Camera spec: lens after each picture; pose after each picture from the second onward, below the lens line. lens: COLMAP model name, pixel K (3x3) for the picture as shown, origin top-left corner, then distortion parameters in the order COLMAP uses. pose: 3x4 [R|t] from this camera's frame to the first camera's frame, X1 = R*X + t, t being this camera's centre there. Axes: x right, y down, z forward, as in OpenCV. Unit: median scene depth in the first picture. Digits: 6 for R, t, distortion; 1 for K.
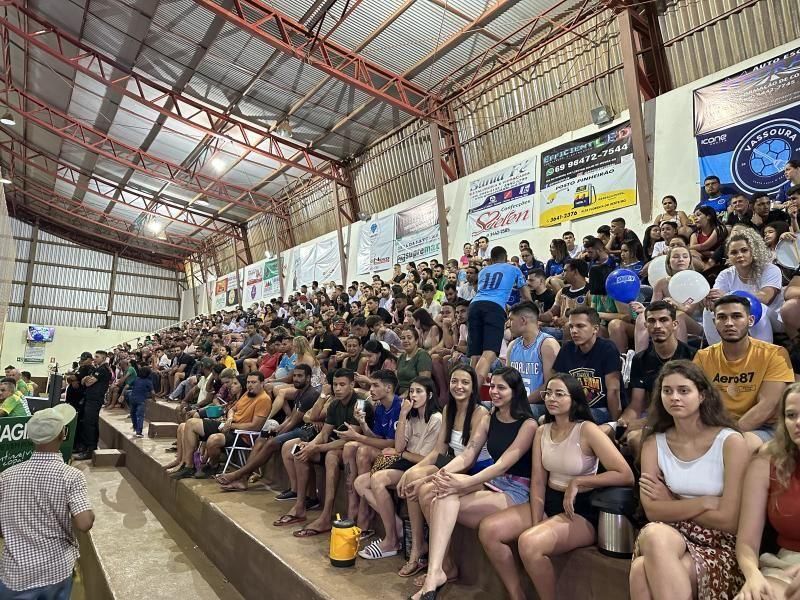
lens RADIAL K [[582.4, 0, 398.7], [0, 582.4, 297.7], [0, 0, 1]] dist [0.000161, -0.010241]
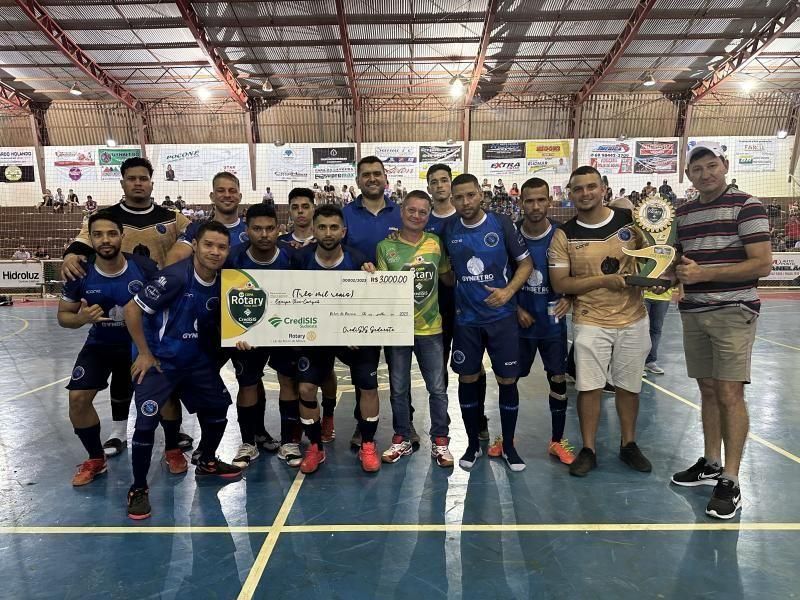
lens RADIAL K [[561.0, 0, 395.7], [0, 561.0, 313.9], [0, 0, 1]] dist [0.054668, -0.066635]
pose [[0.558706, -0.146596, 0.816307, -1.869495], [-0.076572, 0.970933, 0.226773, -0.089622], [-0.825823, -0.189206, 0.531241, -0.324928]]
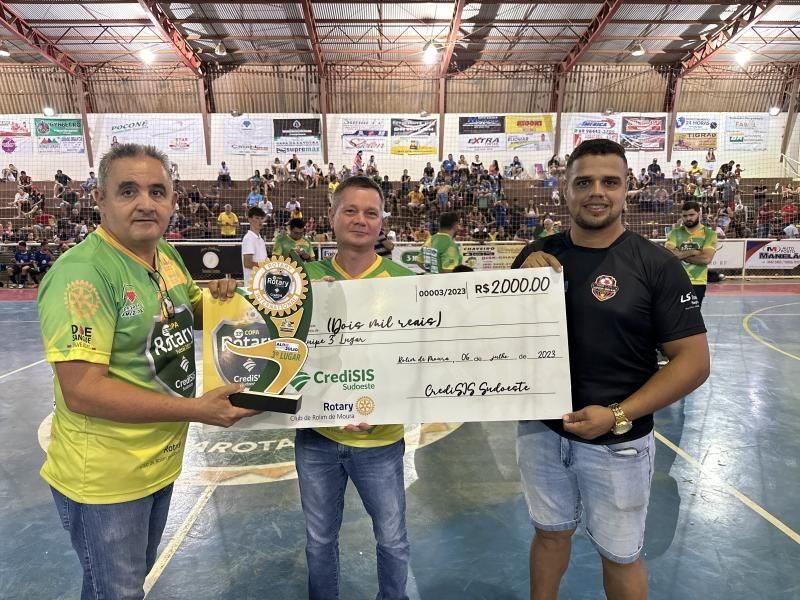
lens RADIAL K [[564.1, 0, 397.5], [0, 564.1, 302.6], [0, 0, 1]] dist [0.039356, -0.048335]
pose [[0.525409, -0.163795, 0.834935, -1.702428], [-0.085547, 0.966153, 0.243371, -0.092174], [-0.846538, -0.199295, 0.493613, -0.257318]]
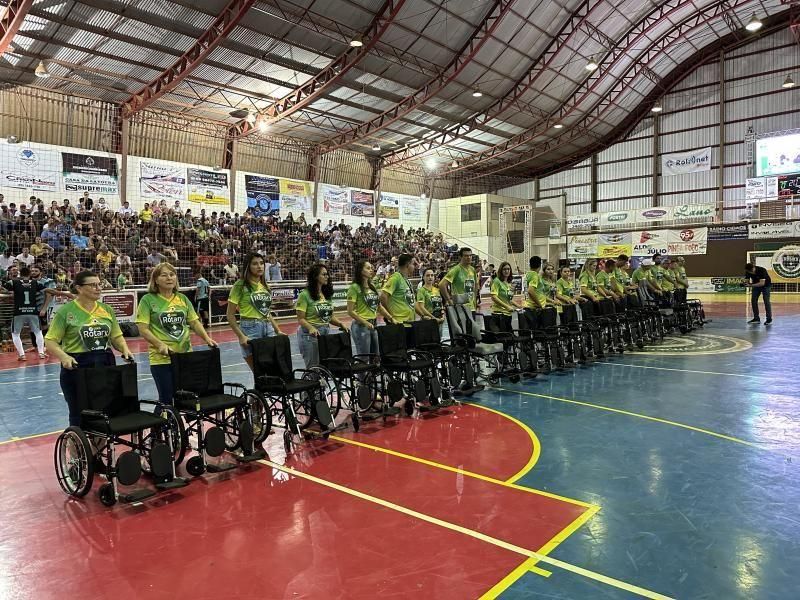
lens RADIAL K [[561.0, 0, 395.7], [0, 561.0, 313.9], [0, 0, 1]] dist [0.054668, -0.066635]
pose [[-0.268995, -0.117362, 0.955964, -2.238315], [-0.127805, 0.988120, 0.085347, 0.032442], [-0.954624, -0.099219, -0.280799, 0.779791]]
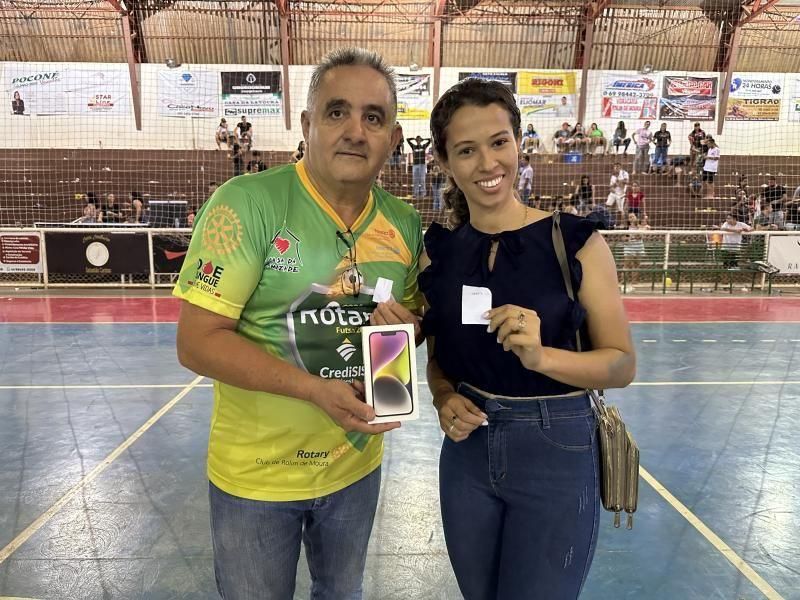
lens RADIAL K [[569.4, 0, 395.0], [0, 569.4, 304.7], [0, 0, 1]] dist [0.008008, -0.010926]
pose [[0.512043, -0.176158, 0.840702, -1.305223], [-0.099141, 0.960083, 0.261556, -0.029339], [-0.853219, -0.217276, 0.474139, -0.041569]]
